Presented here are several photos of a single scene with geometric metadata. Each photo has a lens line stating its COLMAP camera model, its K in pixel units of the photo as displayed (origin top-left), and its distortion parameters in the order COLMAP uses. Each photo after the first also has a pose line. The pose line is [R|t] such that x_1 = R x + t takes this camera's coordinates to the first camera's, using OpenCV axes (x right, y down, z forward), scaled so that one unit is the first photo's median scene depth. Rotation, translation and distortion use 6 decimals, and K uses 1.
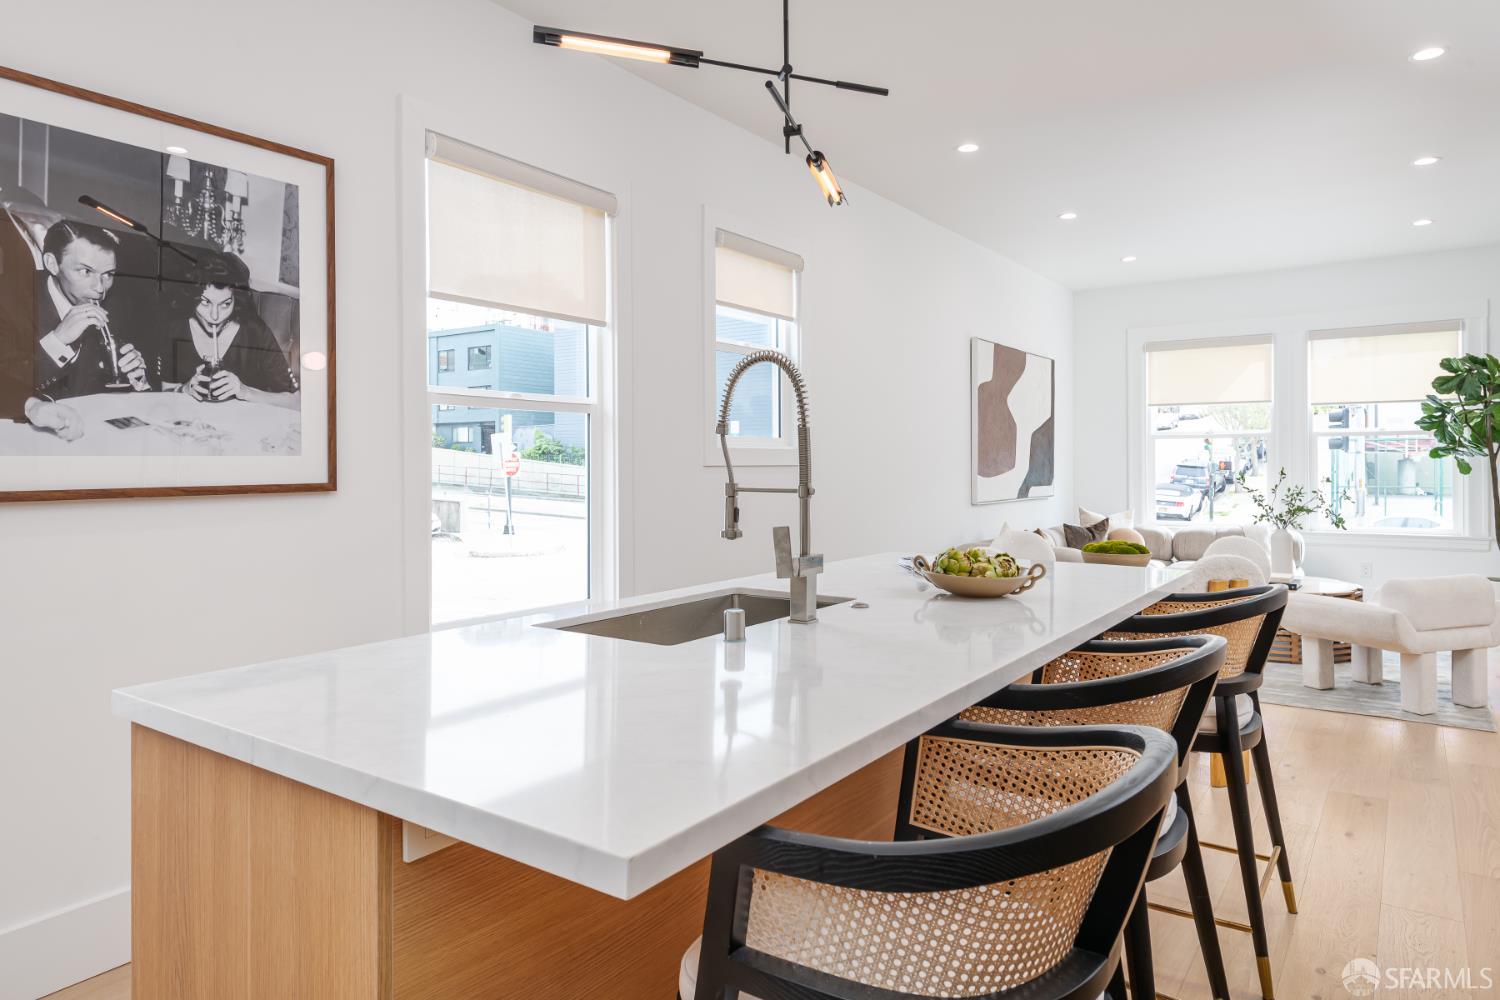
lens RADIAL K [[960.1, 0, 808.0], [0, 960.1, 472.7], [0, 0, 1]] dist [-0.033855, 0.004264]
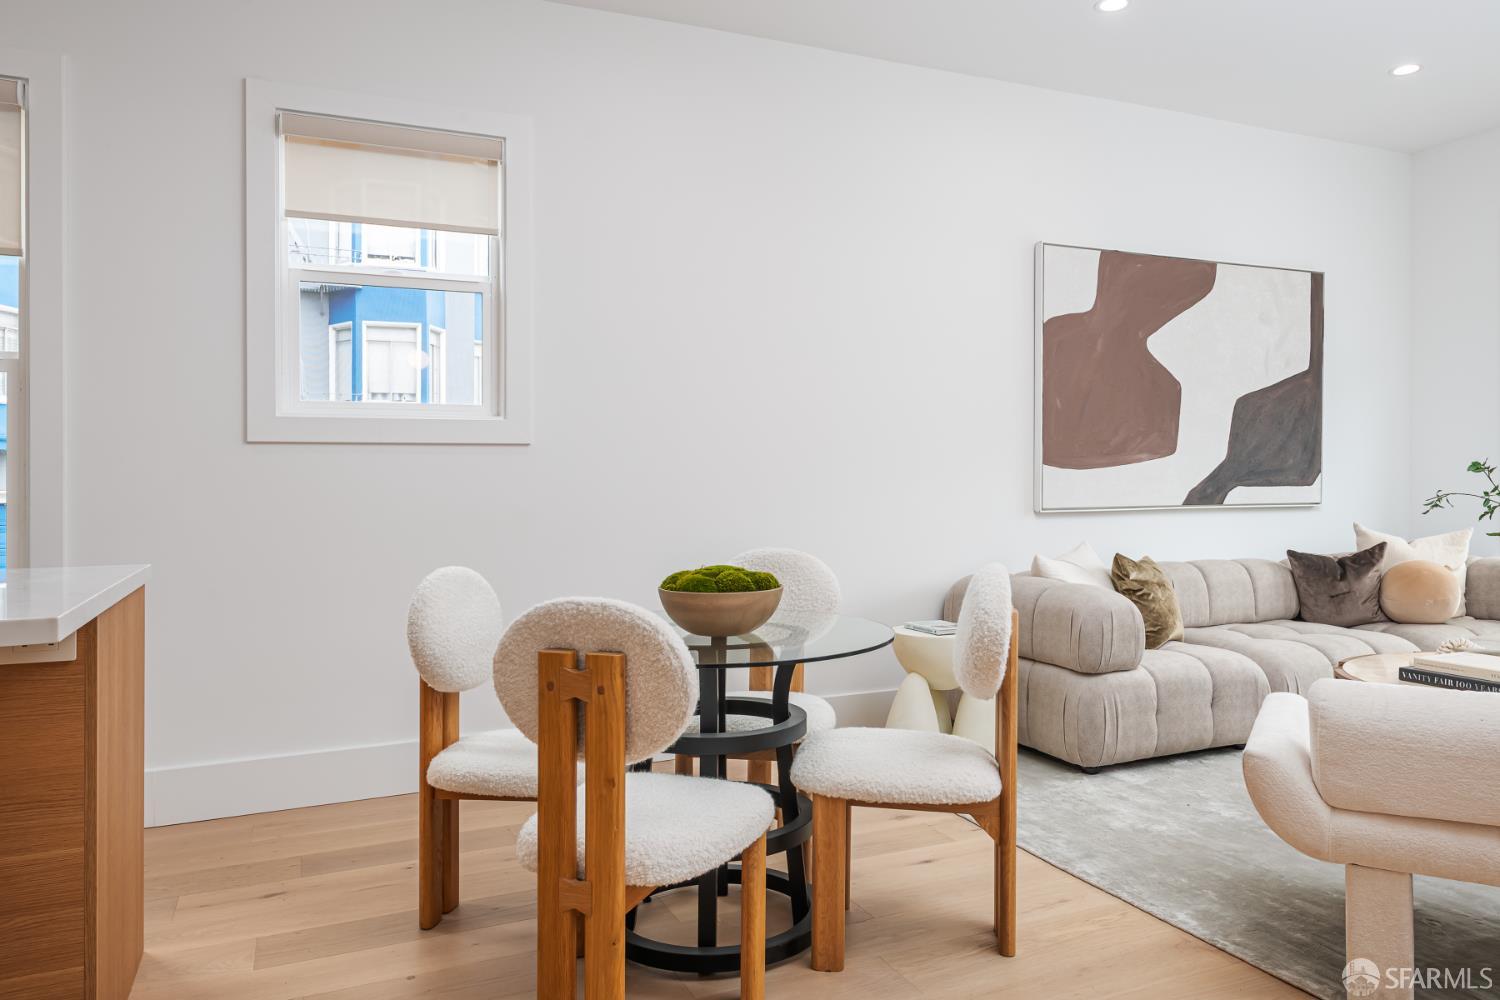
lens RADIAL K [[1088.8, 0, 840.1], [0, 1088.8, 503.0], [0, 0, 1]] dist [-0.007440, 0.001535]
pose [[0.840964, 0.011594, -0.540967, 1.181043], [-0.003467, 0.999865, 0.016040, 0.044435], [0.541080, -0.011613, 0.840891, 0.894319]]
